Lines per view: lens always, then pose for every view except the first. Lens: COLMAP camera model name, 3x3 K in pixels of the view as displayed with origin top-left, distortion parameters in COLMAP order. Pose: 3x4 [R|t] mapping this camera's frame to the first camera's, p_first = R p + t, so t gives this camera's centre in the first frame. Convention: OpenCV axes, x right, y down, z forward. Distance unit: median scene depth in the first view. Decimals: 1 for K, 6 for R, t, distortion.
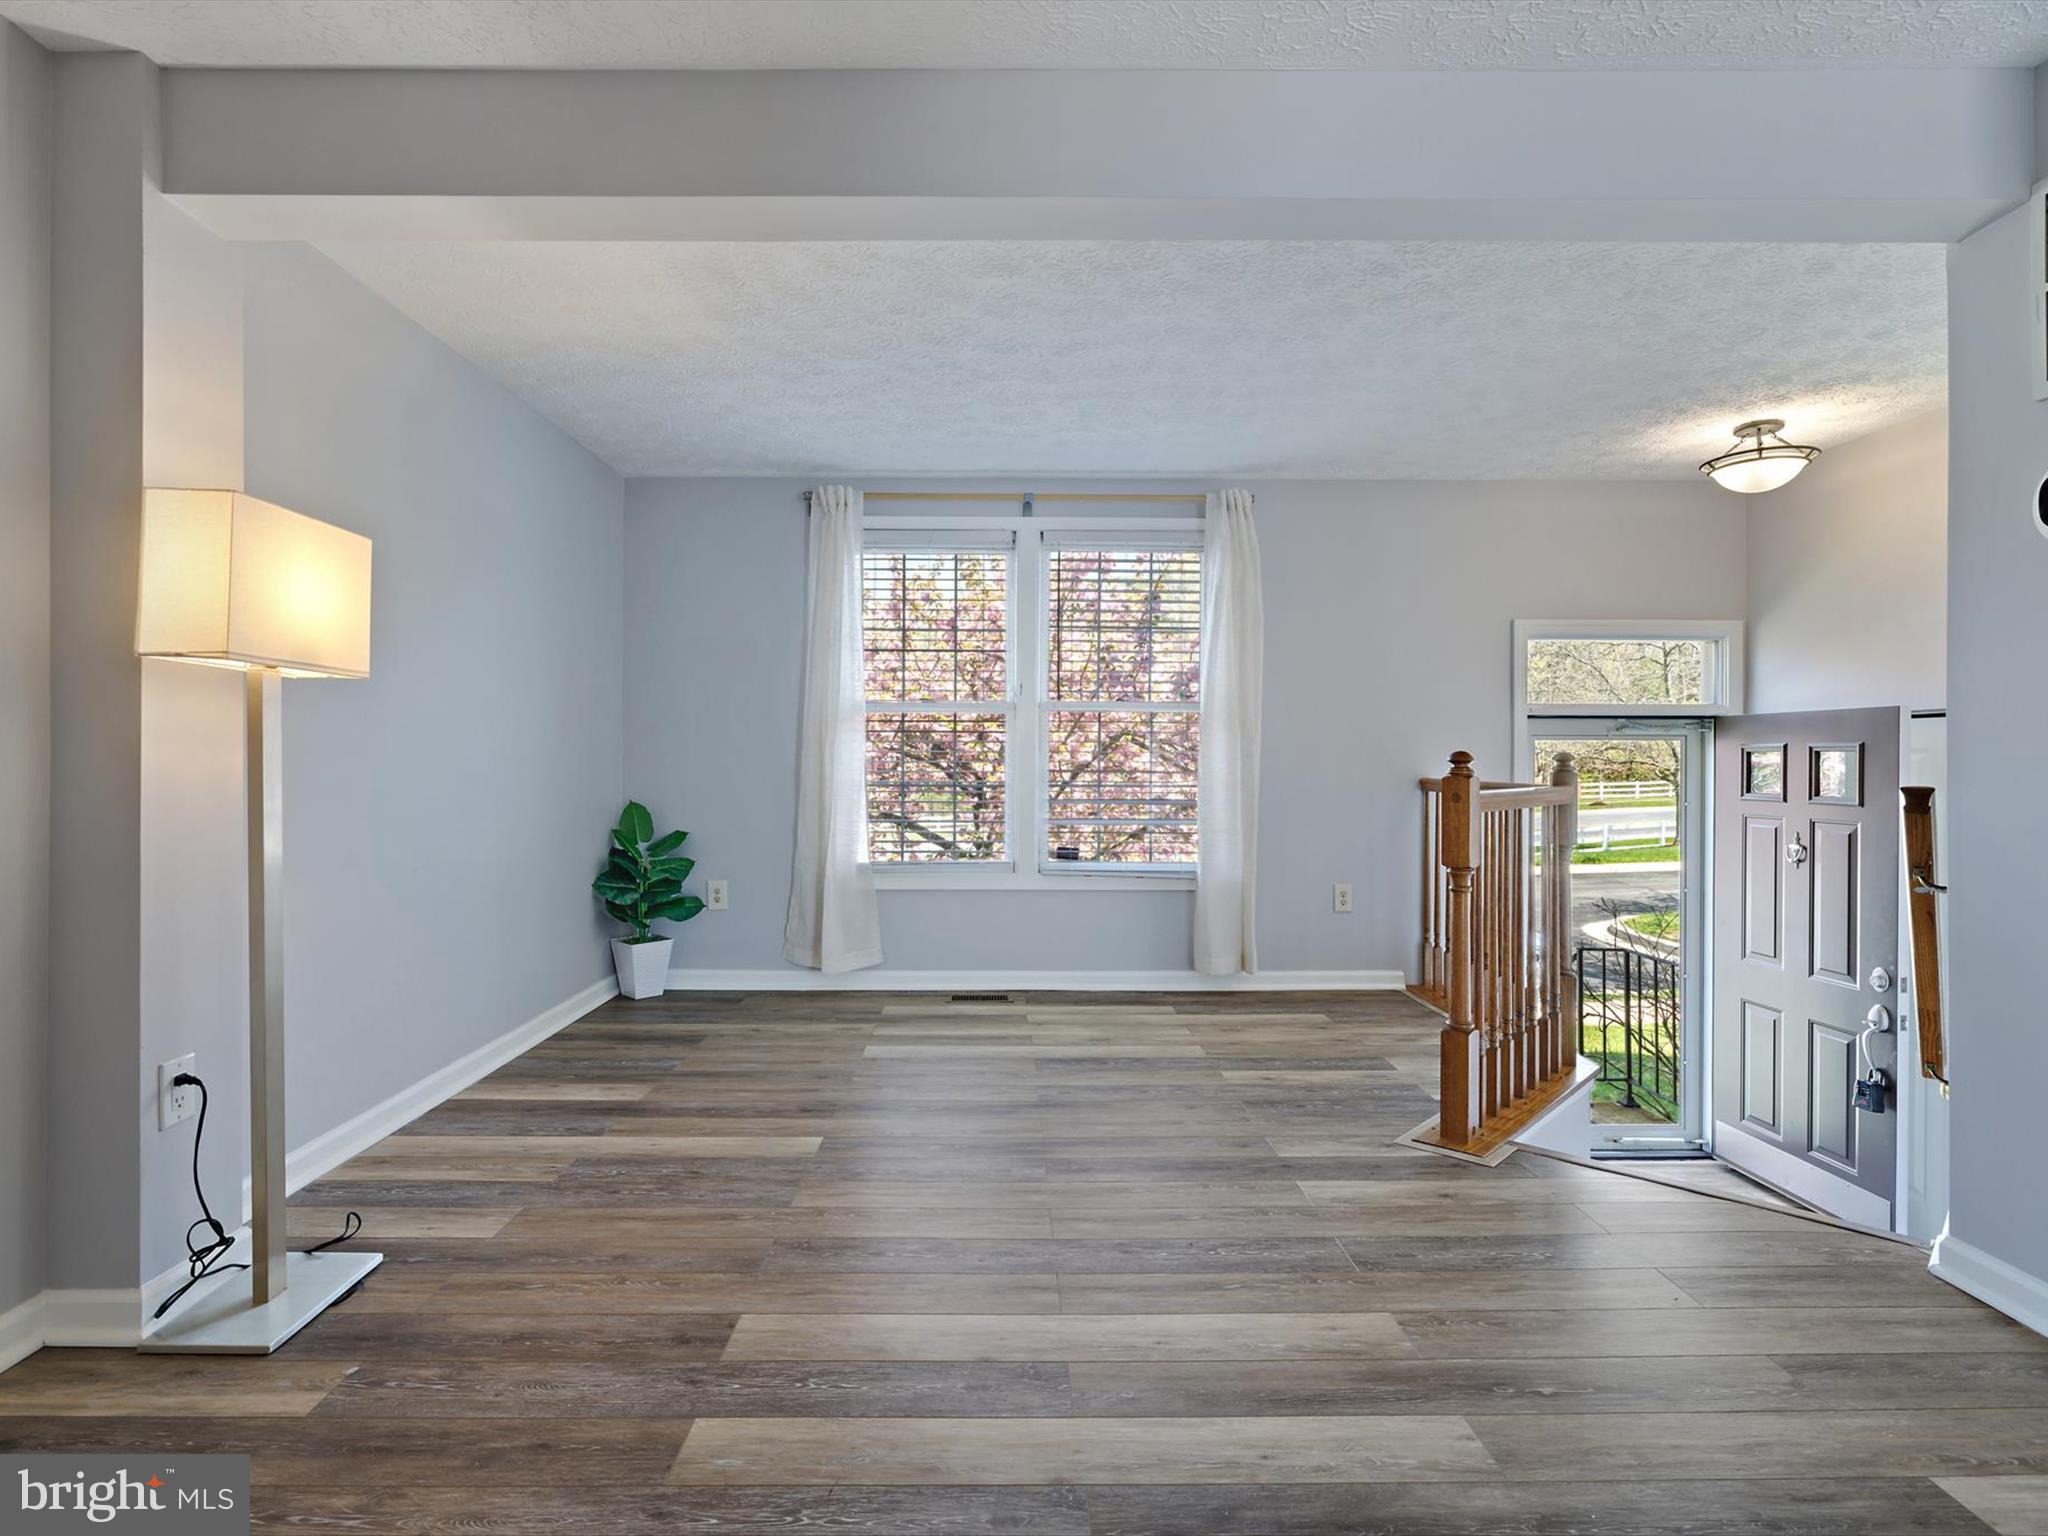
lens RADIAL K [[1018.6, 0, 1014.7], [0, 1018.6, 757.6], [0, 0, 1]] dist [-0.008144, 0.001423]
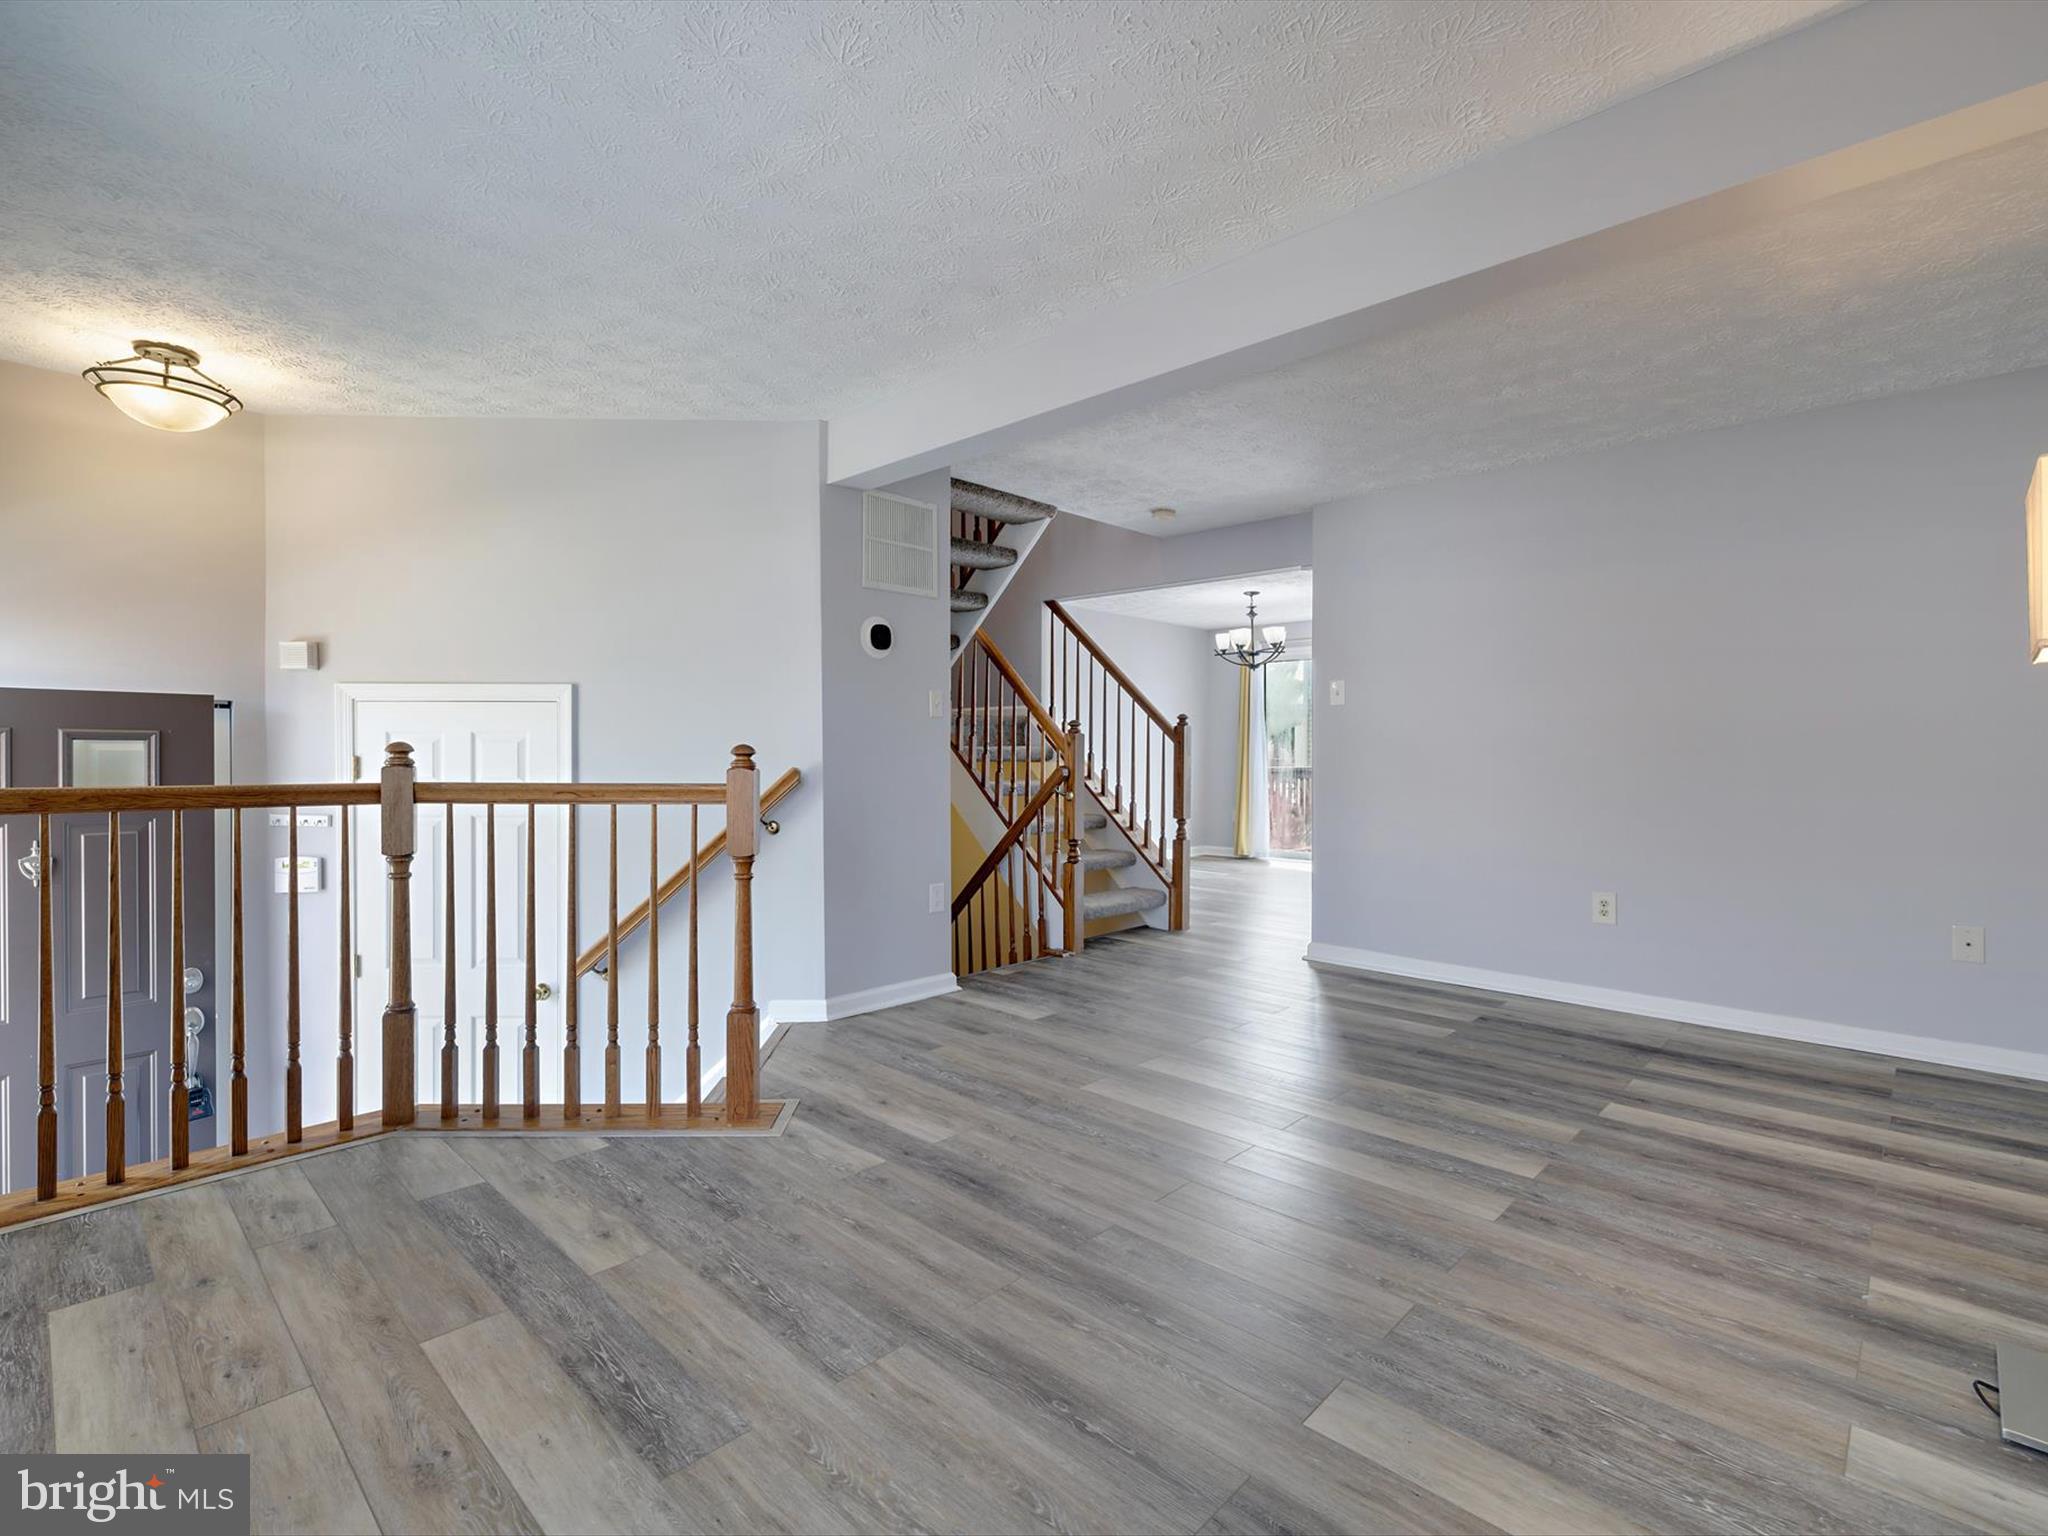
lens RADIAL K [[947.8, 0, 1024.0], [0, 947.8, 768.0], [0, 0, 1]] dist [0.003598, 0.000138]
pose [[-0.712485, -0.016348, 0.701497, -0.303034], [-0.006637, 0.999841, 0.016560, -0.000135], [-0.701656, 0.007143, -0.712480, 1.016884]]
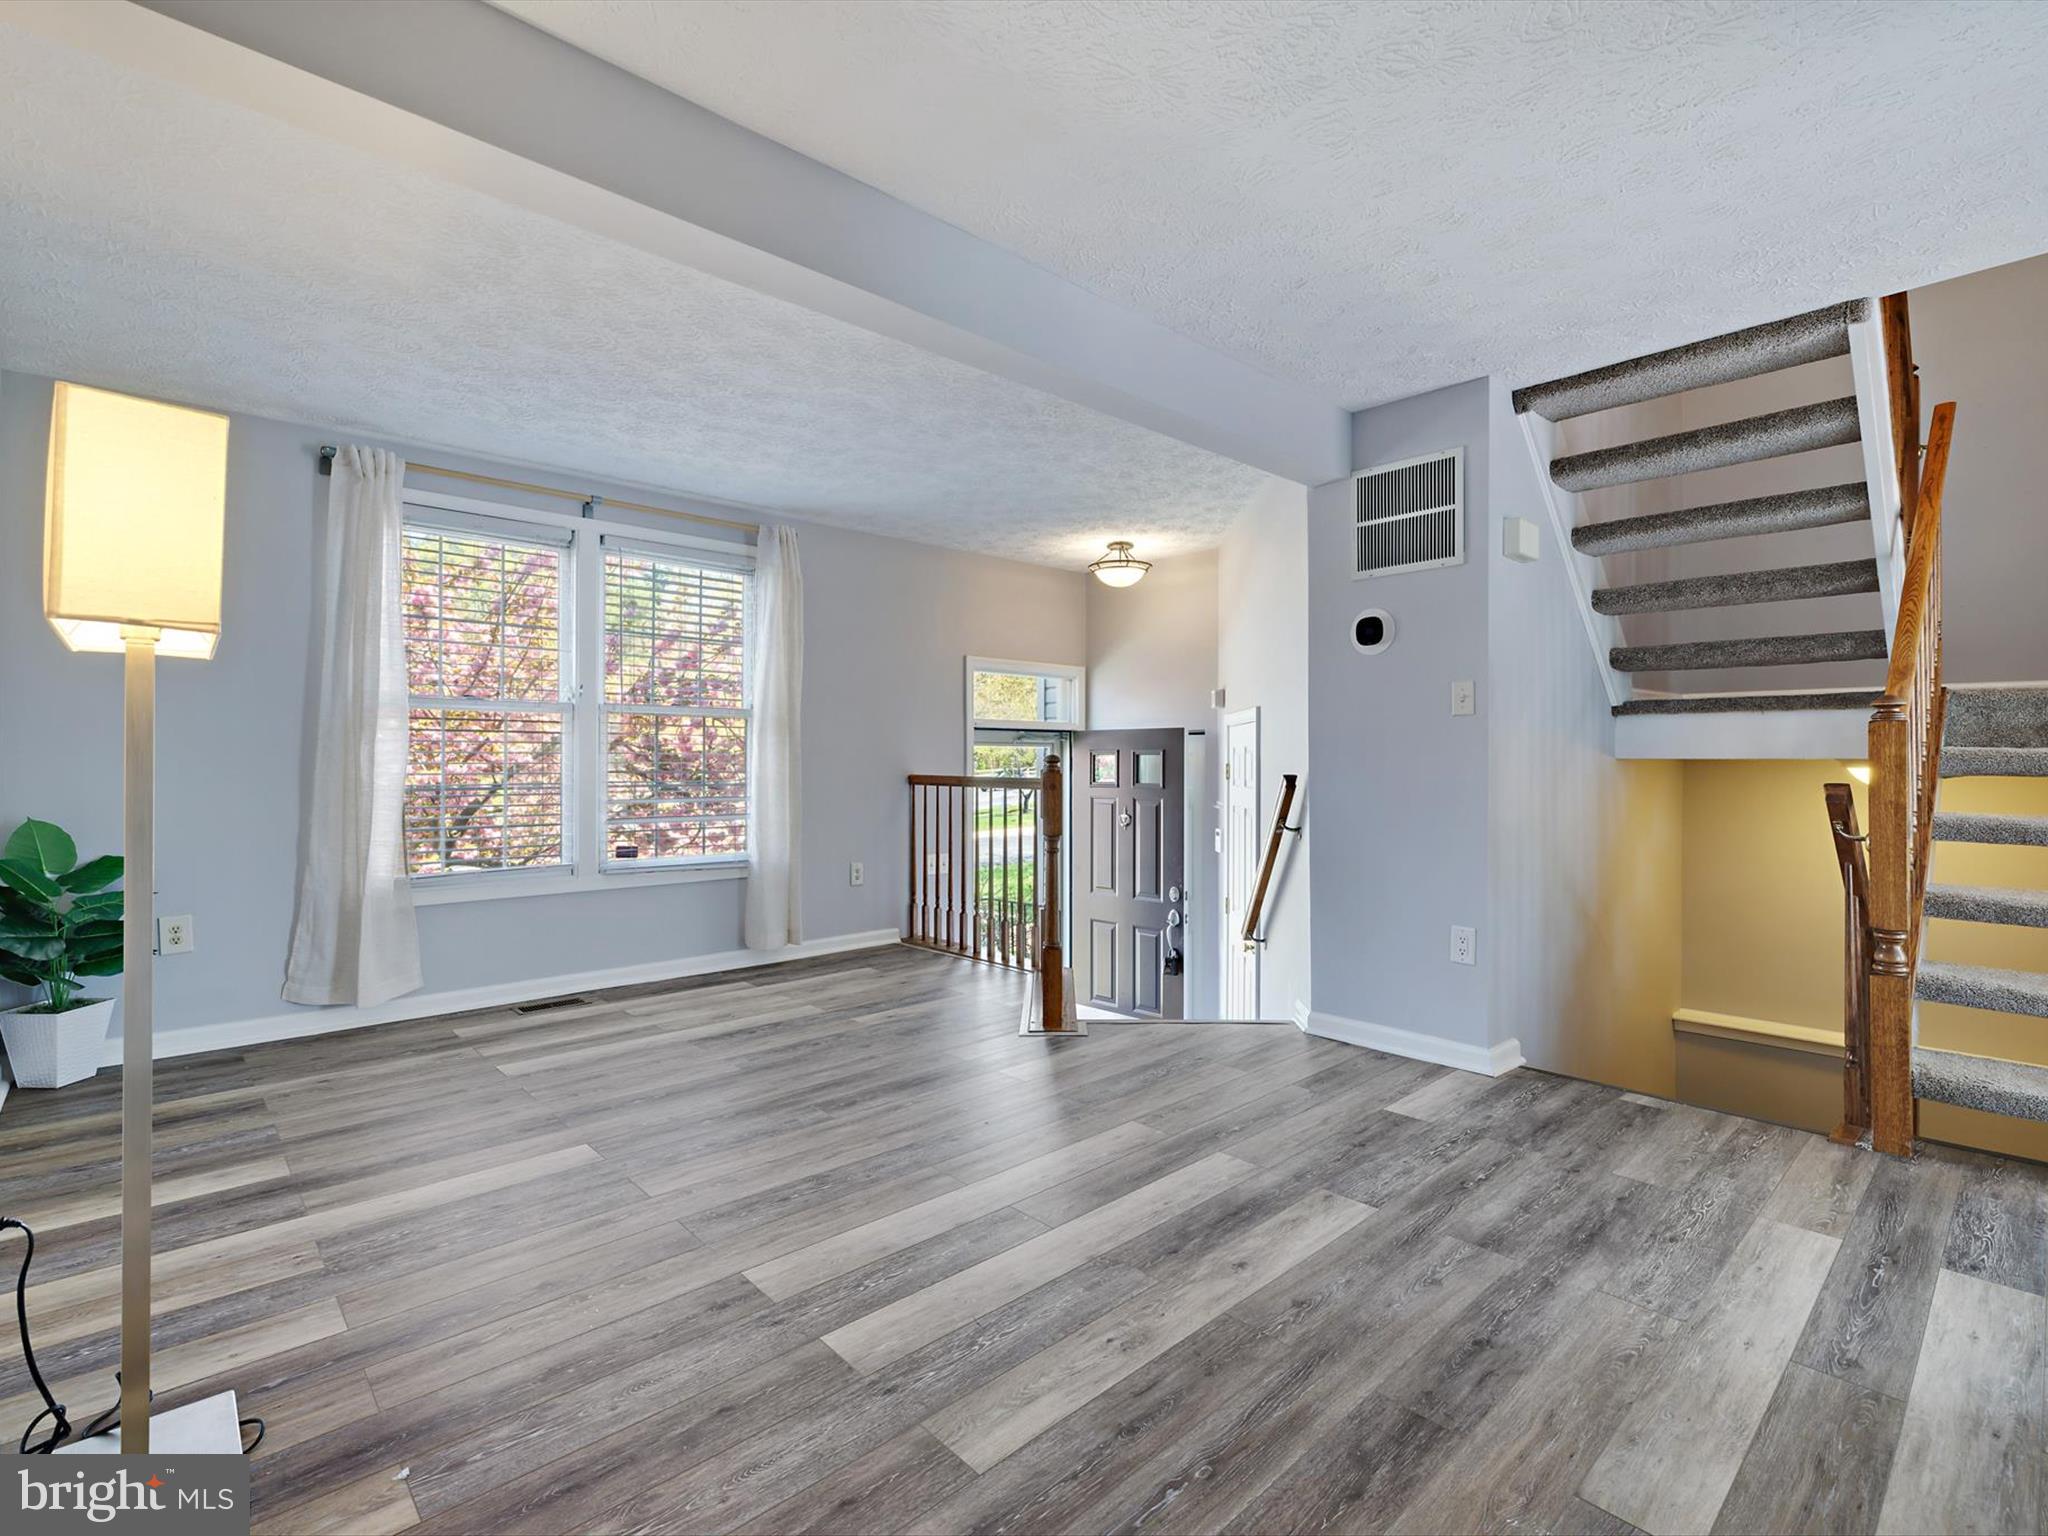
lens RADIAL K [[957.5, 0, 1023.0], [0, 957.5, 757.8], [0, 0, 1]] dist [-0.000200, 0.001037]
pose [[0.739567, 0.000005, 0.673083, -0.342142], [0.000351, 1.000000, -0.000394, -0.000668], [-0.673083, 0.000528, 0.739566, 0.018774]]
